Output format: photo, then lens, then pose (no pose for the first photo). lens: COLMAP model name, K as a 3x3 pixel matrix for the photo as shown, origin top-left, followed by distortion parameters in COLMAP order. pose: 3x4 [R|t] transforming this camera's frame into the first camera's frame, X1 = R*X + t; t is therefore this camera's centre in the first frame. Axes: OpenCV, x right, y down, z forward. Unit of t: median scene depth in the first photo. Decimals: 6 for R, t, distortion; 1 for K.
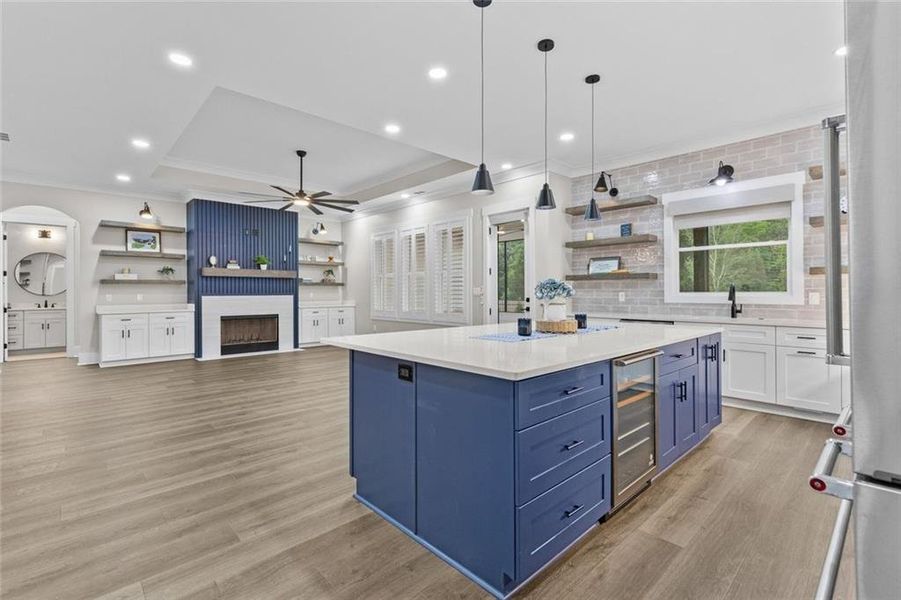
lens RADIAL K [[408.8, 0, 453.4], [0, 408.8, 289.2], [0, 0, 1]] dist [0.001773, -0.000131]
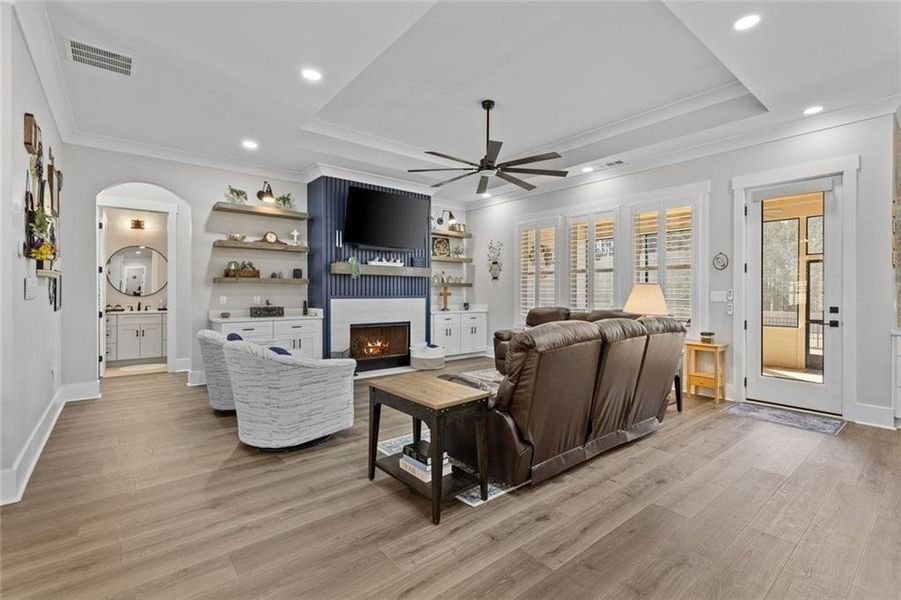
lens RADIAL K [[408.8, 0, 453.4], [0, 408.8, 289.2], [0, 0, 1]] dist [0.001773, -0.000131]
pose [[0.997267, 0.005897, -0.073653, -0.317609], [-0.006028, 0.999981, -0.001550, -0.002474], [0.073642, 0.001990, 0.997283, 0.226910]]
